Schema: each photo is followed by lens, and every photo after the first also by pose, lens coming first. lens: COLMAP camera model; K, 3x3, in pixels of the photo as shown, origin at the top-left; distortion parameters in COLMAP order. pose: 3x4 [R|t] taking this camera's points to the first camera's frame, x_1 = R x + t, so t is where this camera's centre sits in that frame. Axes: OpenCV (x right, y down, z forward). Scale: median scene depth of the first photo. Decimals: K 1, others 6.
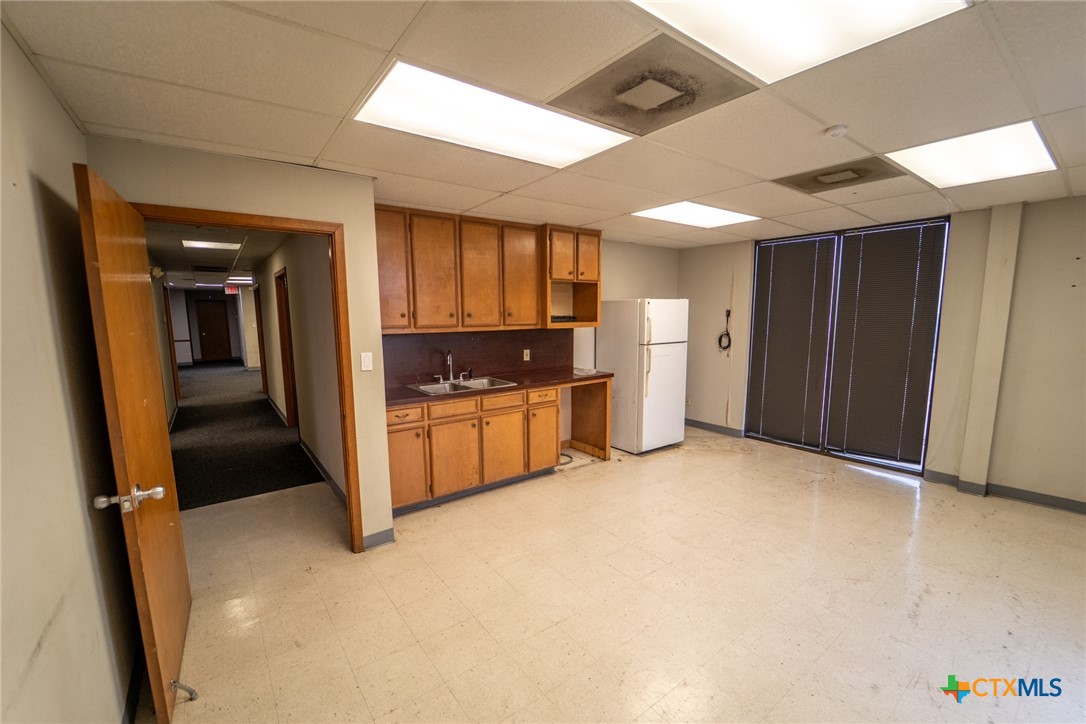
lens RADIAL K [[445.1, 0, 537.1], [0, 445.1, 370.4], [0, 0, 1]] dist [-0.021545, 0.000696]
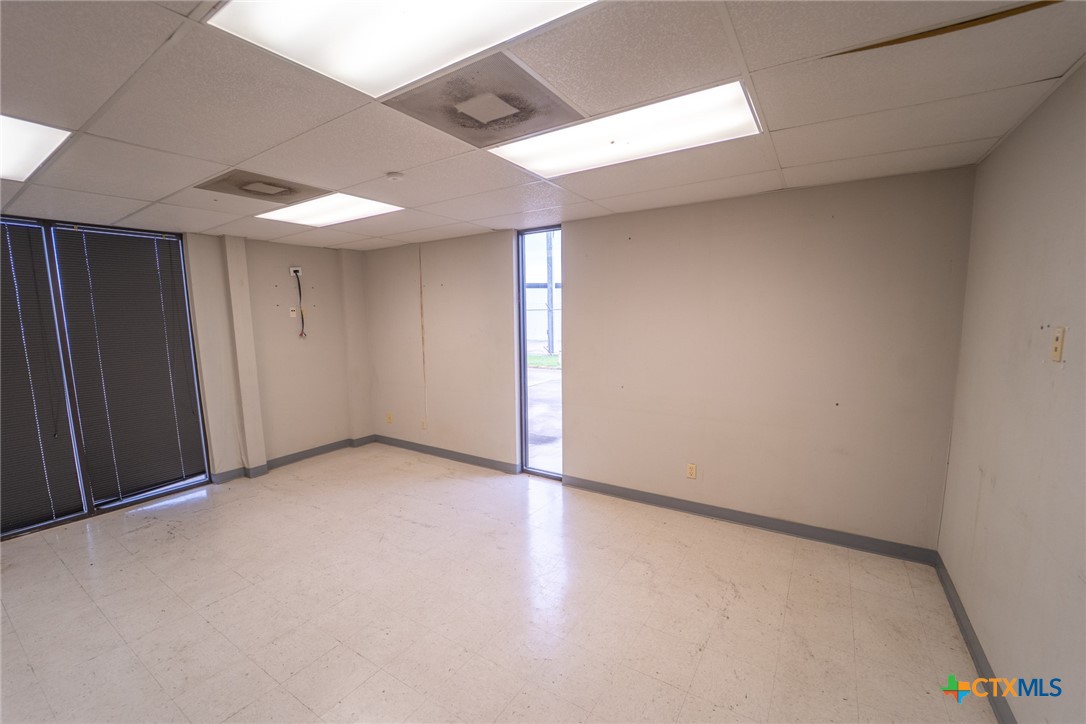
lens RADIAL K [[445.1, 0, 539.9], [0, 445.1, 370.1], [0, 0, 1]] dist [-0.021545, 0.000696]
pose [[-0.348581, -0.097484, 0.932195, -0.352777], [0.139476, 0.978108, 0.154441, -0.075516], [-0.926843, 0.183854, -0.327353, 0.585232]]
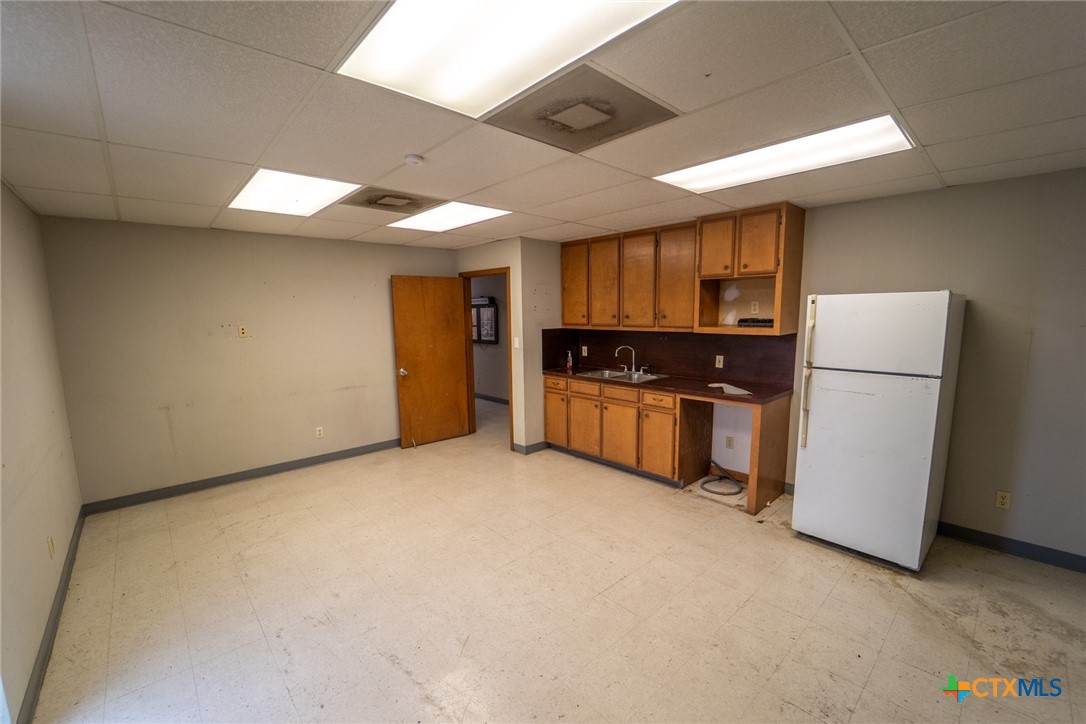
lens RADIAL K [[445.1, 0, 541.6], [0, 445.1, 371.0], [0, 0, 1]] dist [-0.021545, 0.000696]
pose [[0.104406, 0.138117, -0.984897, 0.966088], [-0.117230, 0.985115, 0.125721, -0.101335], [0.987601, 0.102333, 0.119044, 0.638500]]
